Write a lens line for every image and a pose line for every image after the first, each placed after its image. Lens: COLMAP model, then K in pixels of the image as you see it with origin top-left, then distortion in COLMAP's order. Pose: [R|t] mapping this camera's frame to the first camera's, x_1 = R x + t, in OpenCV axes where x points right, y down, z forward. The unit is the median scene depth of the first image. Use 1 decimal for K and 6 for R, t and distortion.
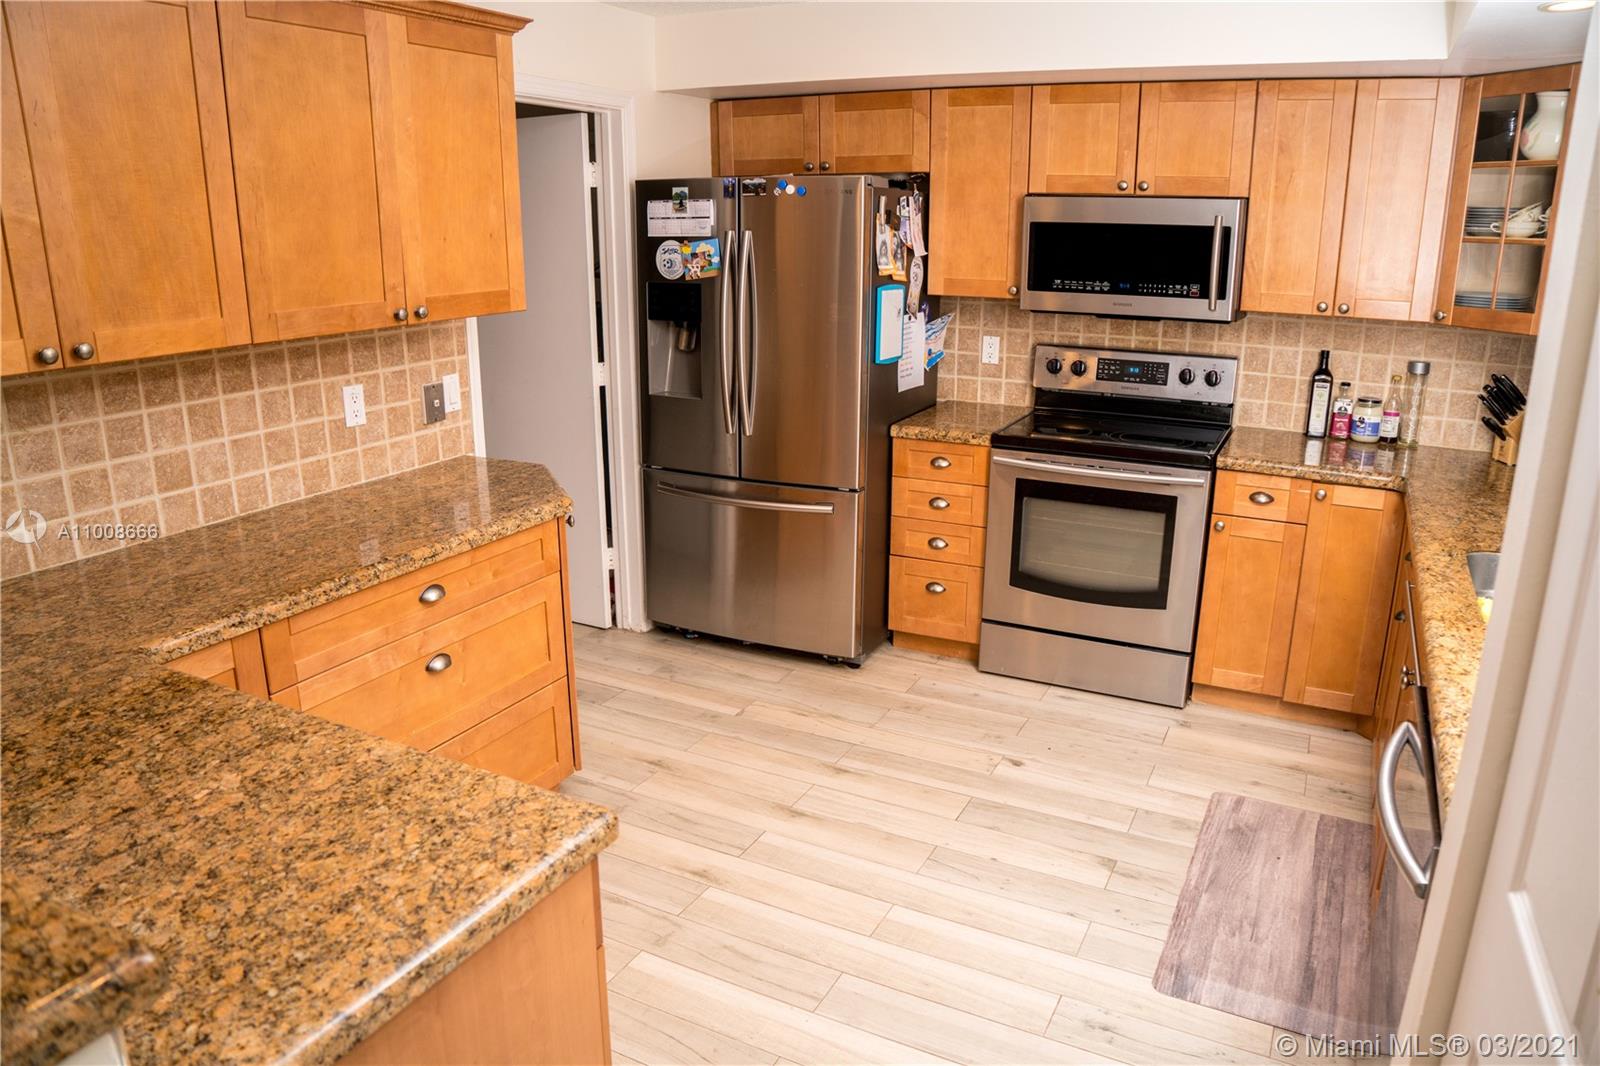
lens RADIAL K [[1095.6, 0, 799.0], [0, 1095.6, 541.8], [0, 0, 1]] dist [-0.151179, 0.072739]
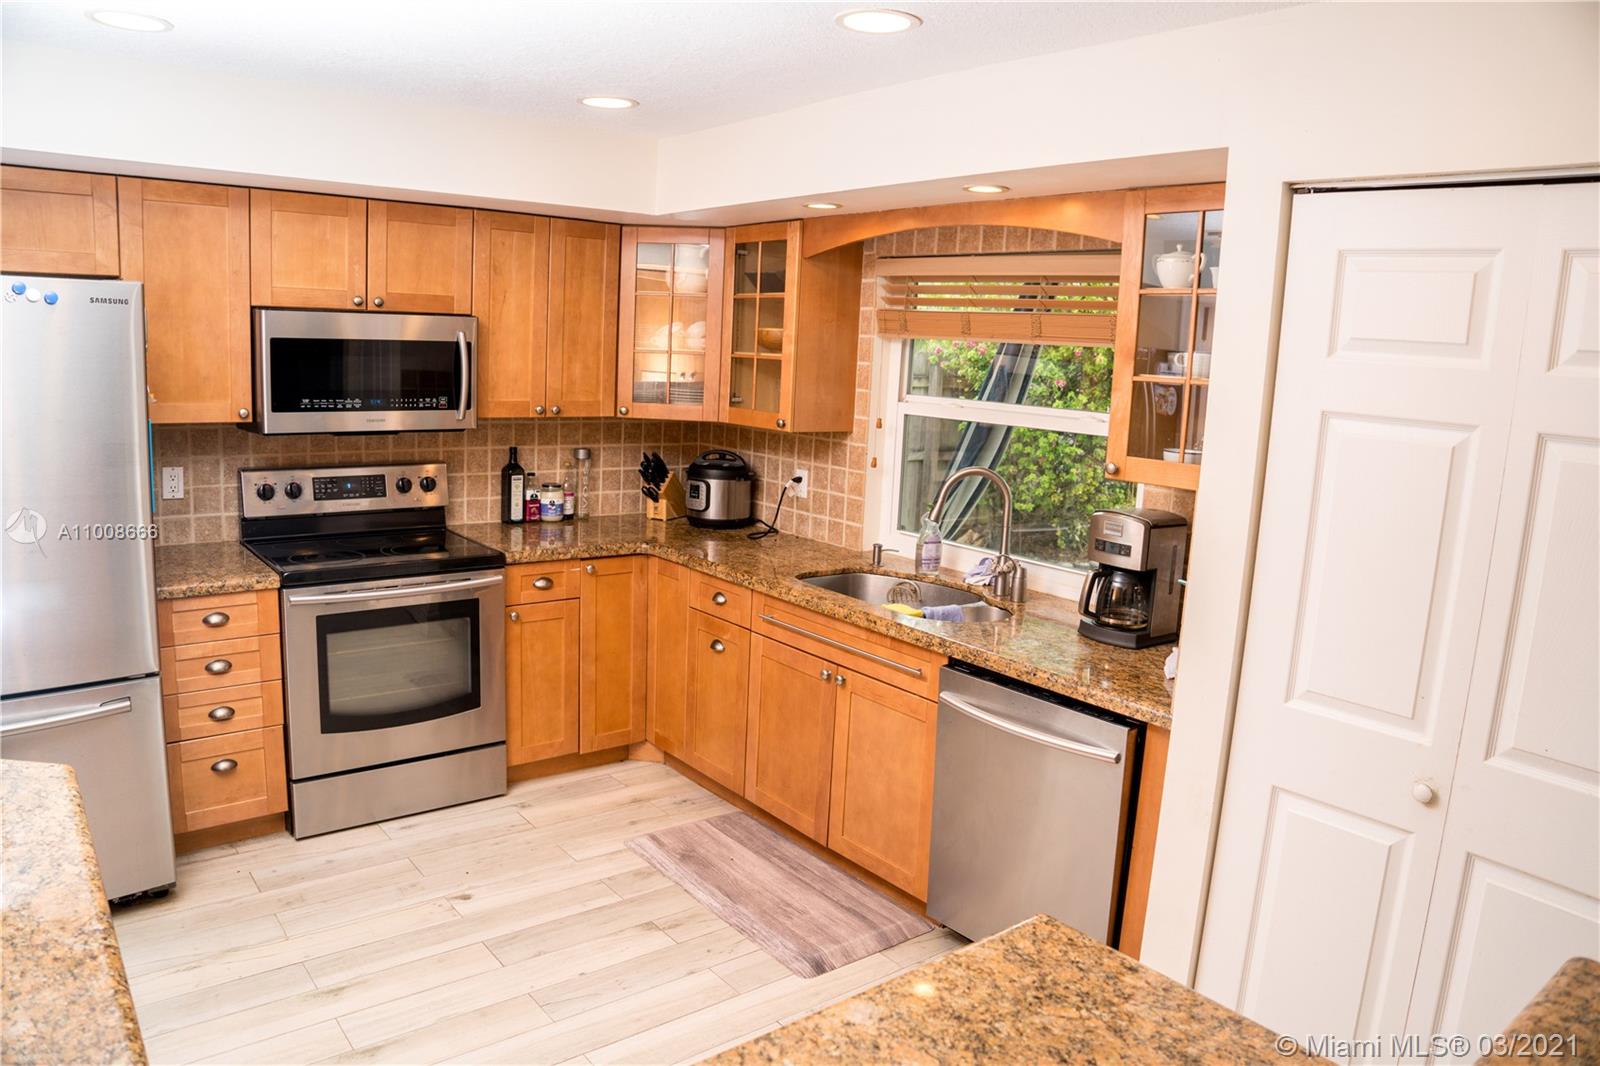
lens RADIAL K [[1095.6, 0, 799.0], [0, 1095.6, 541.8], [0, 0, 1]] dist [-0.151179, 0.072739]
pose [[0.403878, -0.147104, 0.902908, -0.440447], [0.216380, 0.974342, 0.061954, -0.088378], [-0.888855, 0.170349, 0.425345, 0.253377]]
